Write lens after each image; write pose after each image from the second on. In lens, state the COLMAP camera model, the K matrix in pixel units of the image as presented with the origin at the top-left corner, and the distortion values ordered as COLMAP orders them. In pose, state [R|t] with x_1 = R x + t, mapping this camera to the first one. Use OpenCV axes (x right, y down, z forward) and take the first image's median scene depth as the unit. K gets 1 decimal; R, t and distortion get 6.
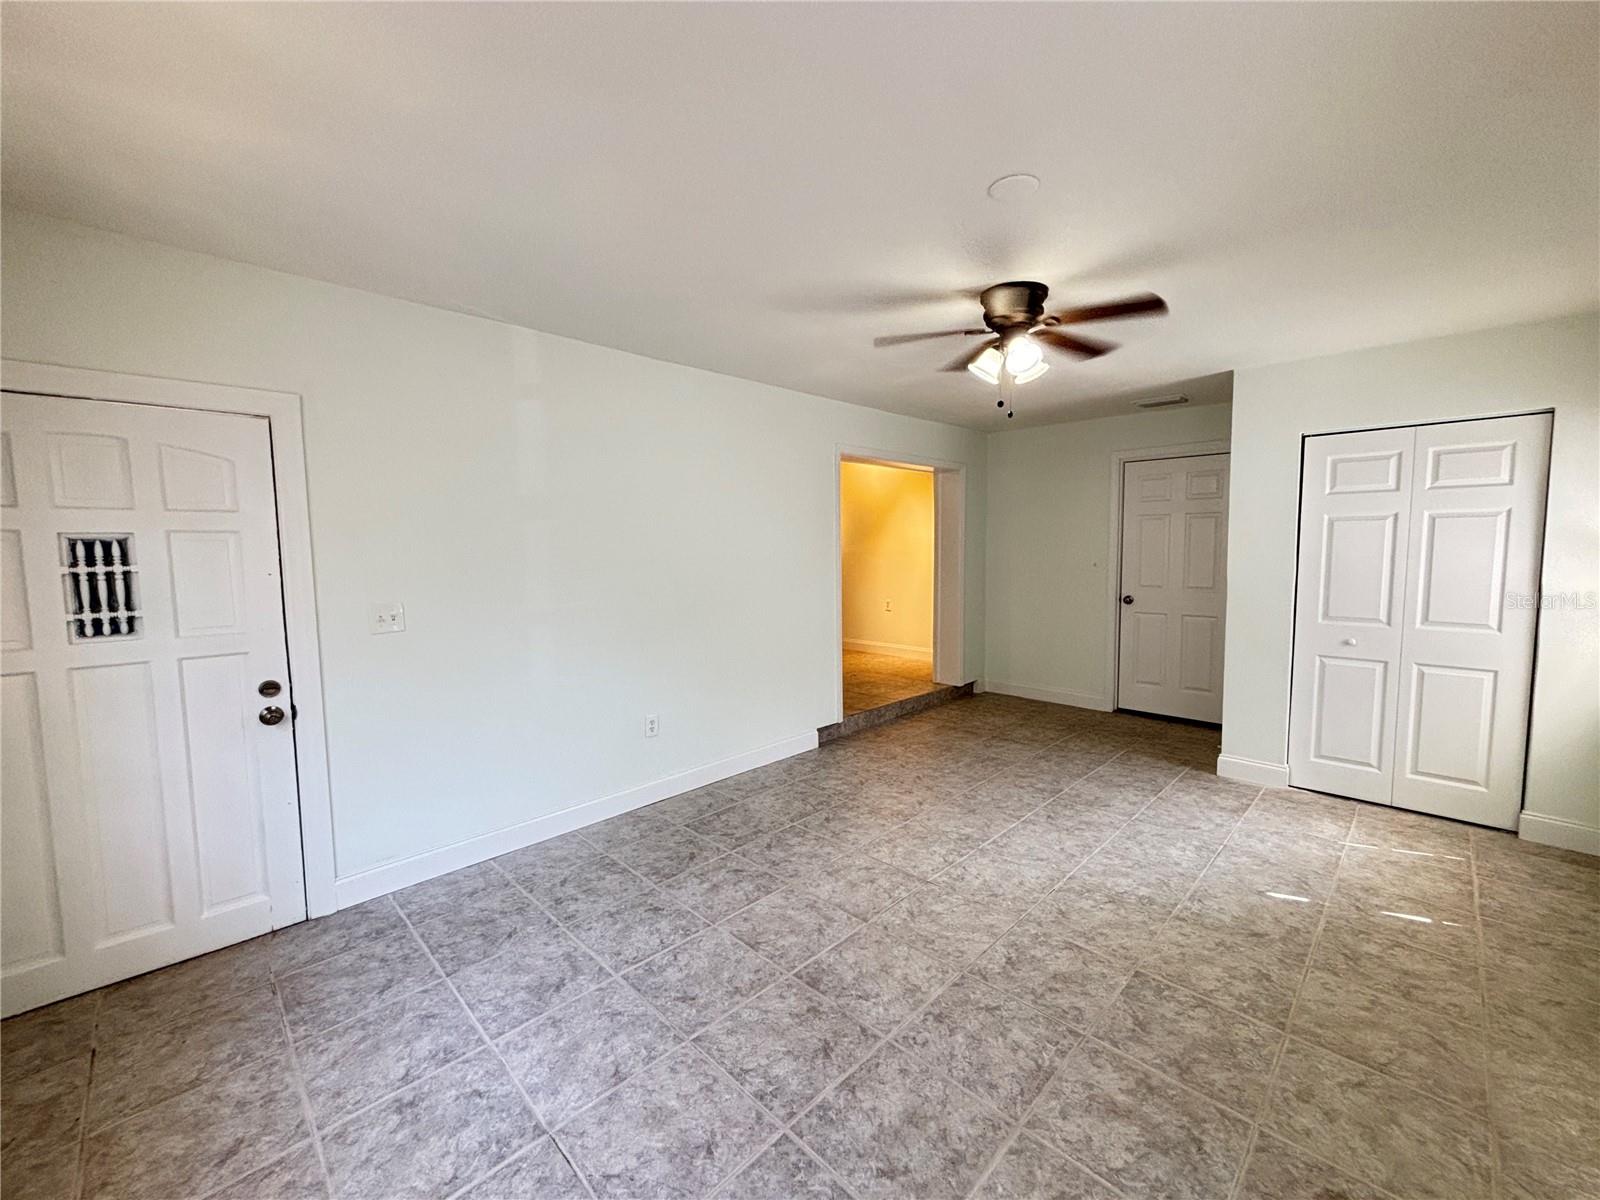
lens RADIAL K [[647.1, 0, 808.2], [0, 647.1, 605.3], [0, 0, 1]] dist [-0.000636, 0.001183]
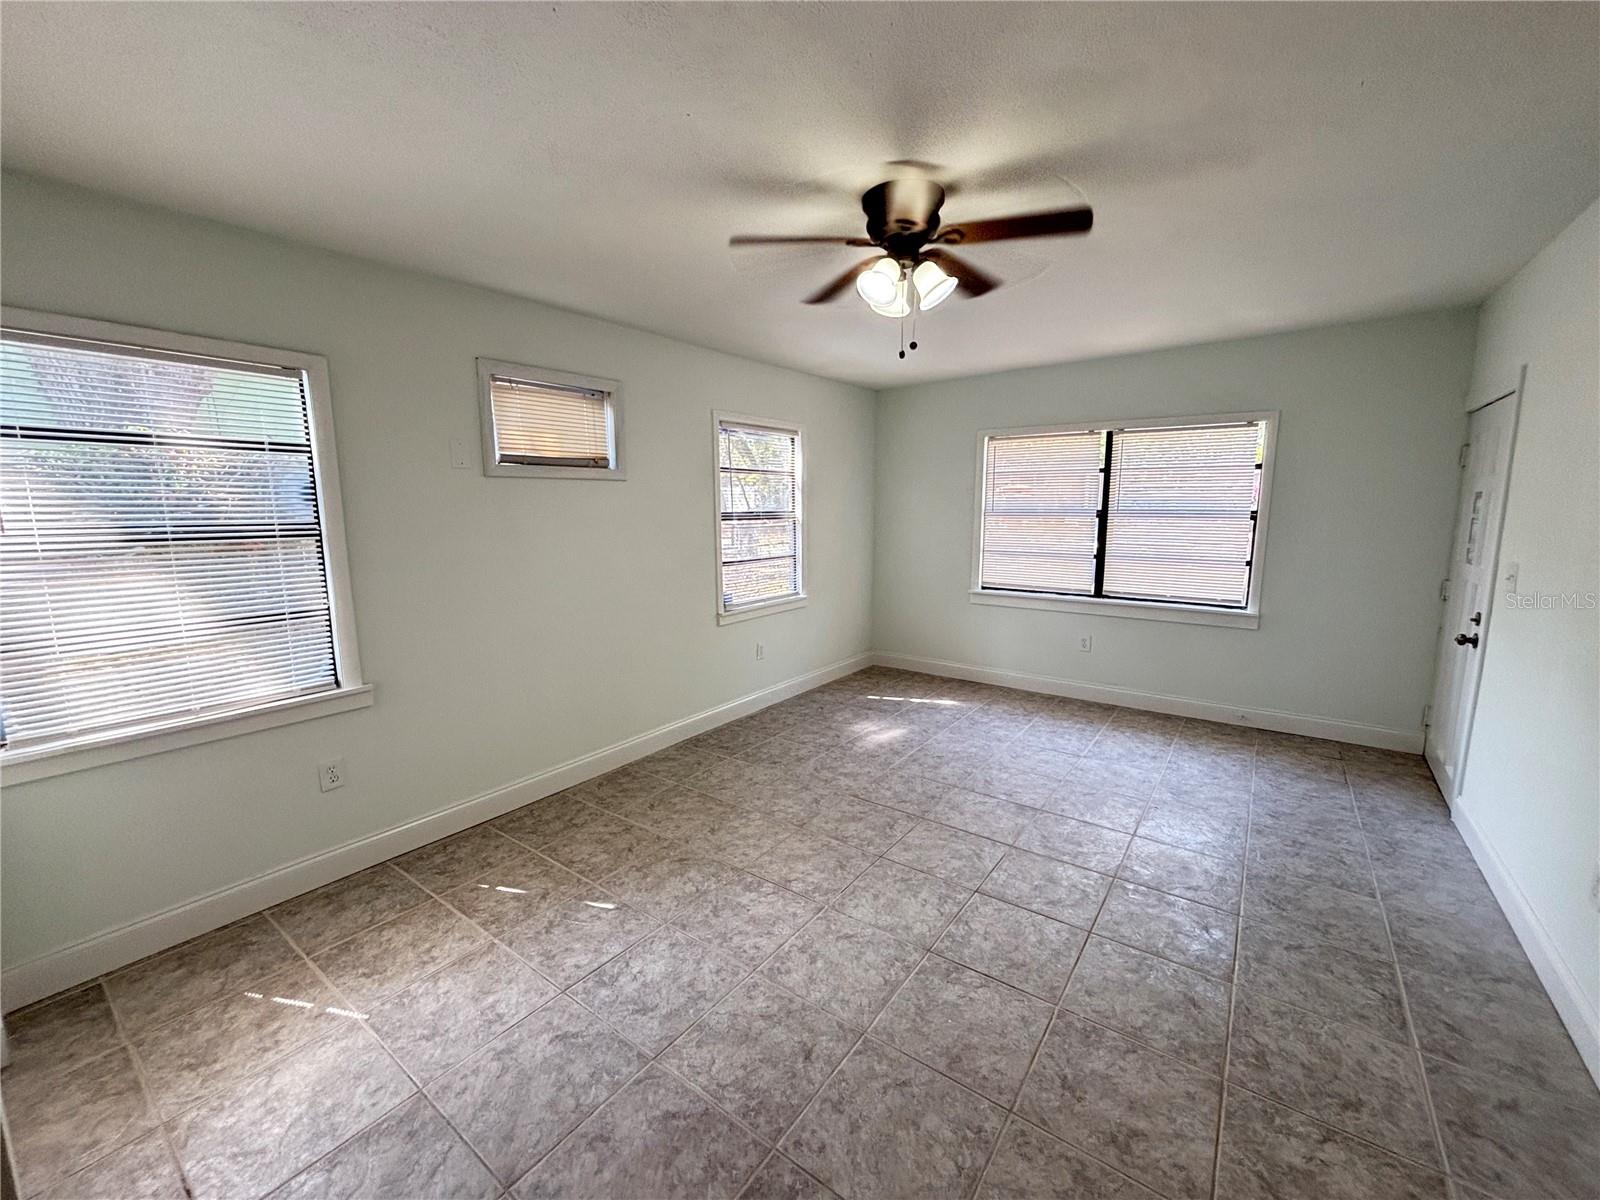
lens RADIAL K [[647.1, 0, 802.4], [0, 647.1, 598.5], [0, 0, 1]] dist [-0.000636, 0.001183]
pose [[-0.989205, 0.039518, -0.141106, 0.582214], [0.004307, 0.970373, 0.241572, -0.202473], [0.146472, 0.238356, -0.960069, 1.884006]]
